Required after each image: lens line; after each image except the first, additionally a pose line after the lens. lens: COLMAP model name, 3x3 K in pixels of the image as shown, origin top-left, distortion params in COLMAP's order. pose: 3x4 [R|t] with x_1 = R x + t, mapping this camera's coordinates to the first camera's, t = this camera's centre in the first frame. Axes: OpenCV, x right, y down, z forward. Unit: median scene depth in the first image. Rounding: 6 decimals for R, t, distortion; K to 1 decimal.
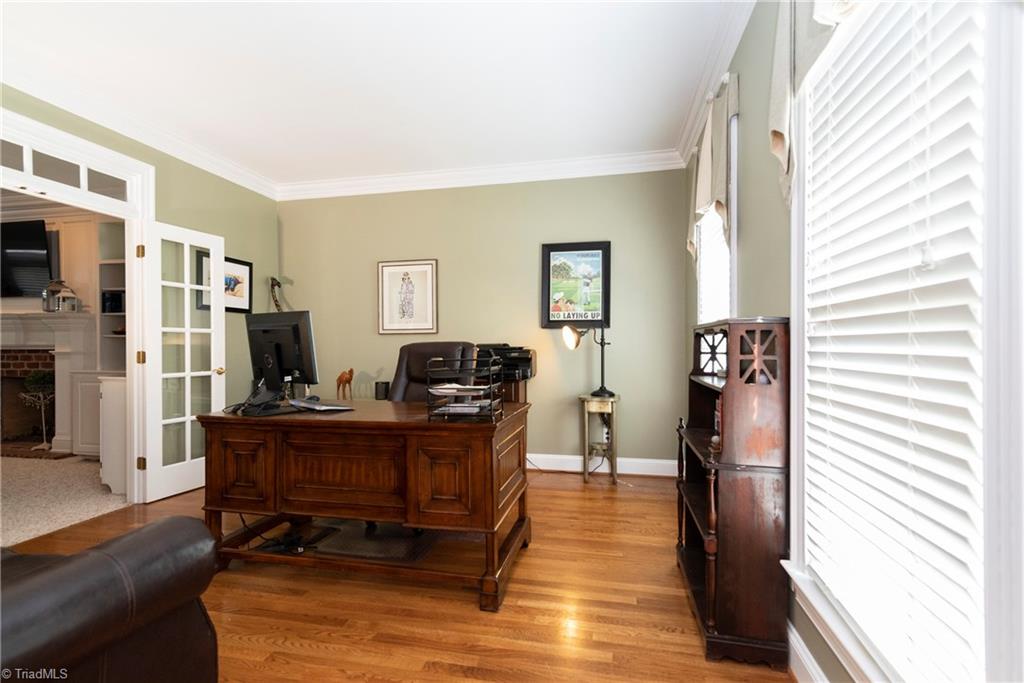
lens RADIAL K [[466.9, 0, 515.0], [0, 466.9, 346.7], [0, 0, 1]] dist [0.015918, -0.000612]
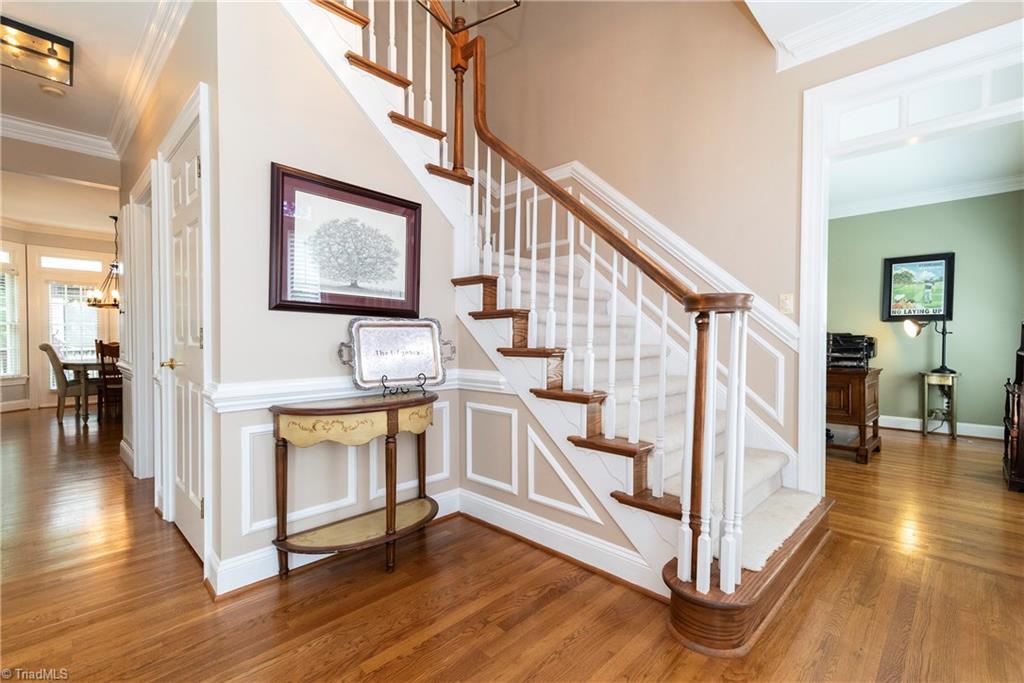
lens RADIAL K [[466.9, 0, 505.2], [0, 466.9, 344.2], [0, 0, 1]] dist [0.015918, -0.000612]
pose [[0.842976, 0.015750, -0.537721, -0.131355], [-0.008785, 0.999841, 0.015514, 0.014945], [0.537880, -0.008354, 0.842980, -0.753609]]
